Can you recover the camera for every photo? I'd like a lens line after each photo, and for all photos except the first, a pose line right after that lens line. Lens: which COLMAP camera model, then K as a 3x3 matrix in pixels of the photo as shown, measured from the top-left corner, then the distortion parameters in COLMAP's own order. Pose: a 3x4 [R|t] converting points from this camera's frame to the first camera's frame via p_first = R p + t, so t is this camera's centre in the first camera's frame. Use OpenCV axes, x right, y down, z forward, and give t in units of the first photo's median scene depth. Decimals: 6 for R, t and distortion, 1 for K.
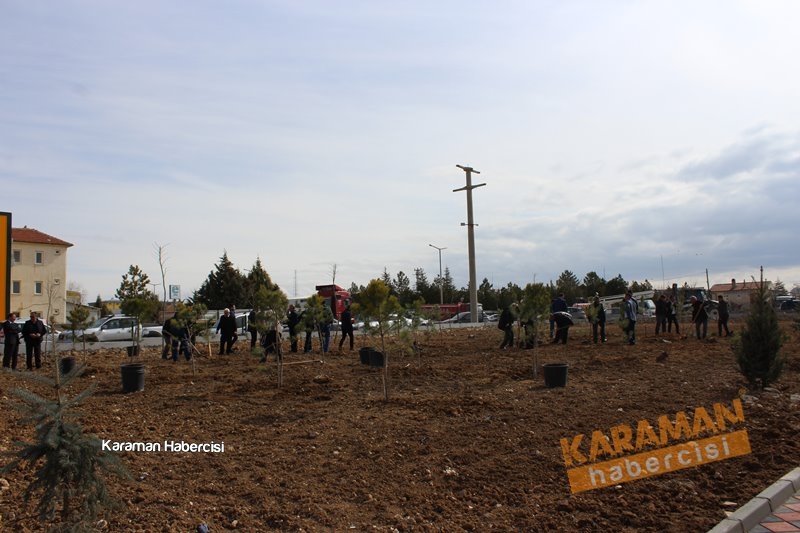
lens RADIAL K [[694.7, 0, 393.5], [0, 694.7, 268.3], [0, 0, 1]] dist [-0.154096, 0.148968]
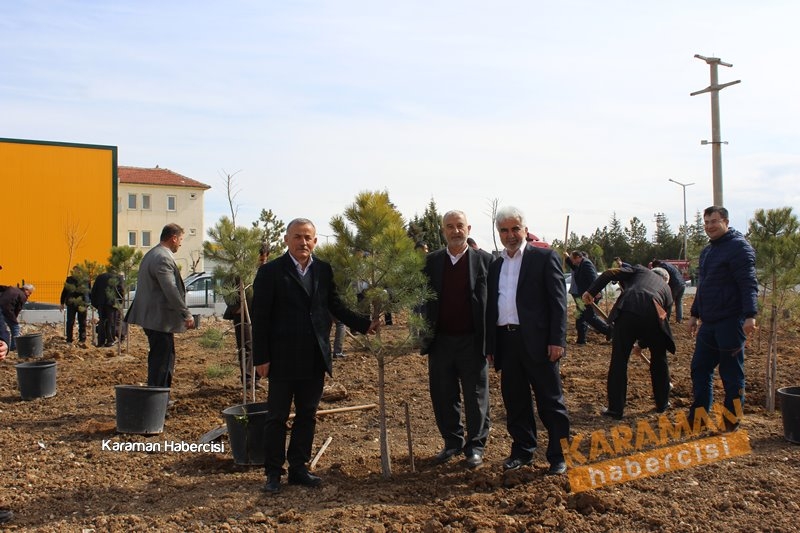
lens RADIAL K [[830.5, 0, 400.0], [0, 830.5, 282.1], [0, 0, 1]] dist [-0.086076, 0.001605]
pose [[0.959769, 0.011732, -0.280546, 0.029810], [0.010086, 0.997042, 0.076198, 0.006706], [0.280610, -0.075962, 0.956811, 0.099818]]
